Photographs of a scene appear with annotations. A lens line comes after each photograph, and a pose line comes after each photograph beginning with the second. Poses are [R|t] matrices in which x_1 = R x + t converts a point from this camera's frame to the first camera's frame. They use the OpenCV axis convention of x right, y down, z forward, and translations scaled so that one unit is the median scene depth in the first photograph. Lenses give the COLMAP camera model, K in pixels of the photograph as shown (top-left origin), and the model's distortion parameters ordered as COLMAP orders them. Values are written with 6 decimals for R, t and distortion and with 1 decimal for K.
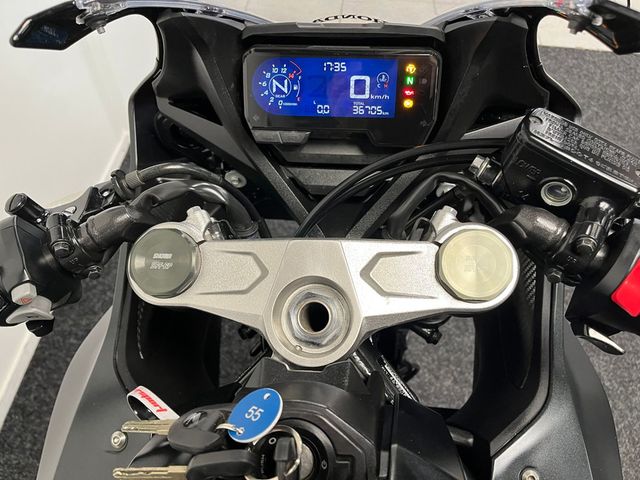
lens RADIAL K [[486.6, 0, 324.8], [0, 486.6, 238.7], [0, 0, 1]] dist [0.056339, -0.086690]
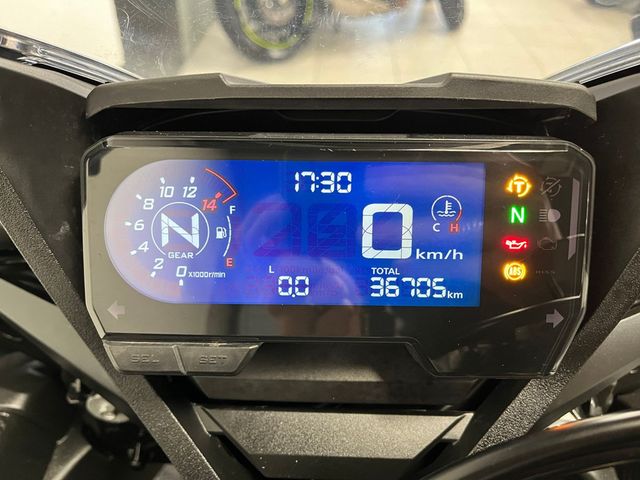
lens RADIAL K [[486.6, 0, 324.8], [0, 486.6, 238.7], [0, 0, 1]] dist [0.056339, -0.086690]
pose [[0.997789, -0.013048, 0.065162, -0.003221], [0.027264, 0.974591, -0.222325, -0.218197], [-0.060605, 0.223610, 0.972793, 0.624120]]
